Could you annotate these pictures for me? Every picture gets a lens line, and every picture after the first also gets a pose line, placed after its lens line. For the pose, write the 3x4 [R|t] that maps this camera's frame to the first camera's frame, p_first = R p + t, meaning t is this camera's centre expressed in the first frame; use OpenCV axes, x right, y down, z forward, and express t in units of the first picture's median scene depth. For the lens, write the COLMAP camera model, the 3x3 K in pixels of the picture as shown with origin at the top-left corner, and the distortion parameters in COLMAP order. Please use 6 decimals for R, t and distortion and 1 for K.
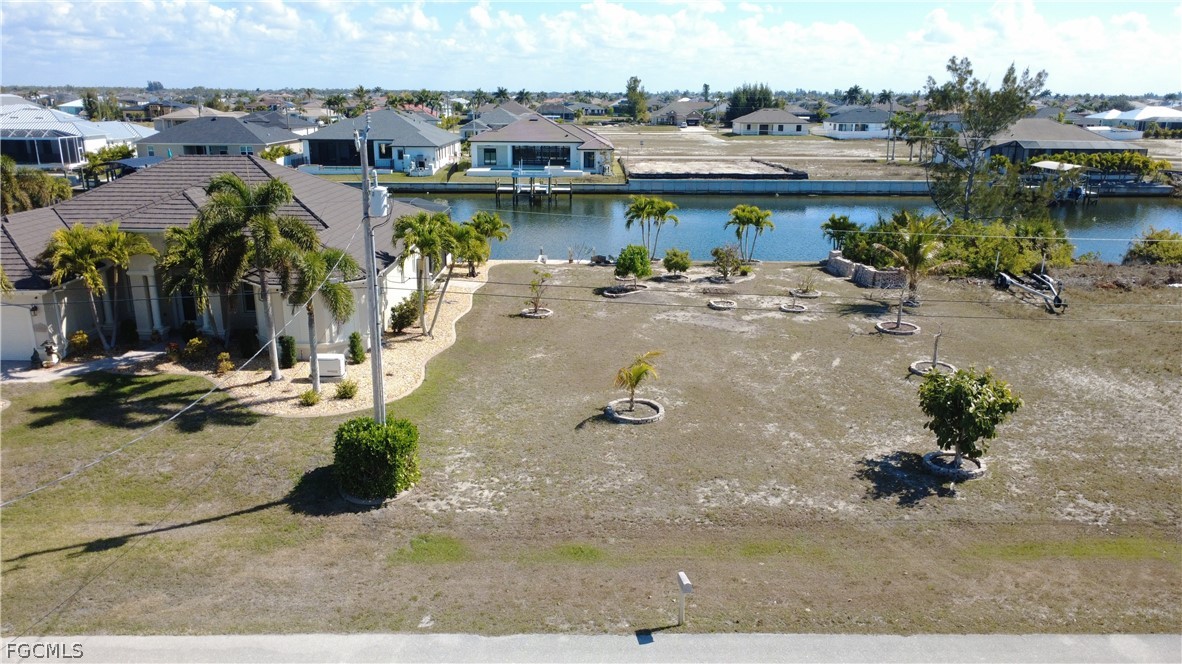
lens RADIAL K [[851.4, 0, 591.0], [0, 851.4, 332.0], [0, 0, 1]] dist [0.005088, 0.000146]
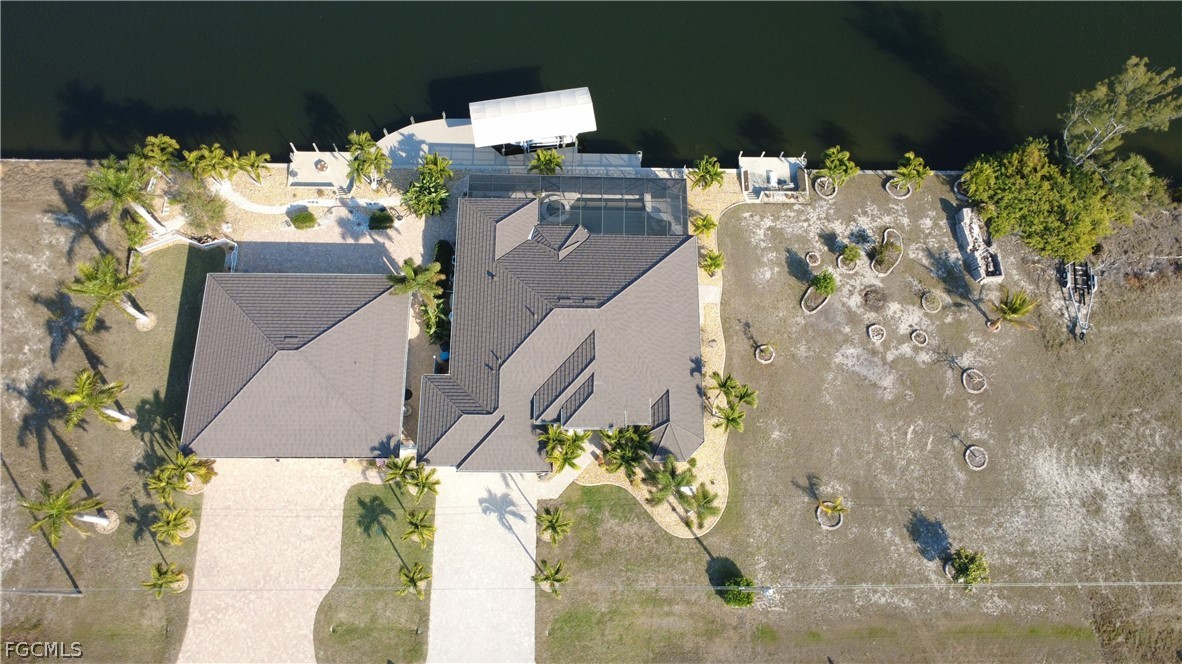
lens RADIAL K [[851.4, 0, 591.0], [0, 851.4, 332.0], [0, 0, 1]] dist [0.005088, 0.000146]
pose [[0.999671, 0.008244, 0.024296, -0.567580], [-0.024688, 0.566804, 0.823482, -1.801196], [-0.006982, -0.823811, 0.566821, 0.123315]]
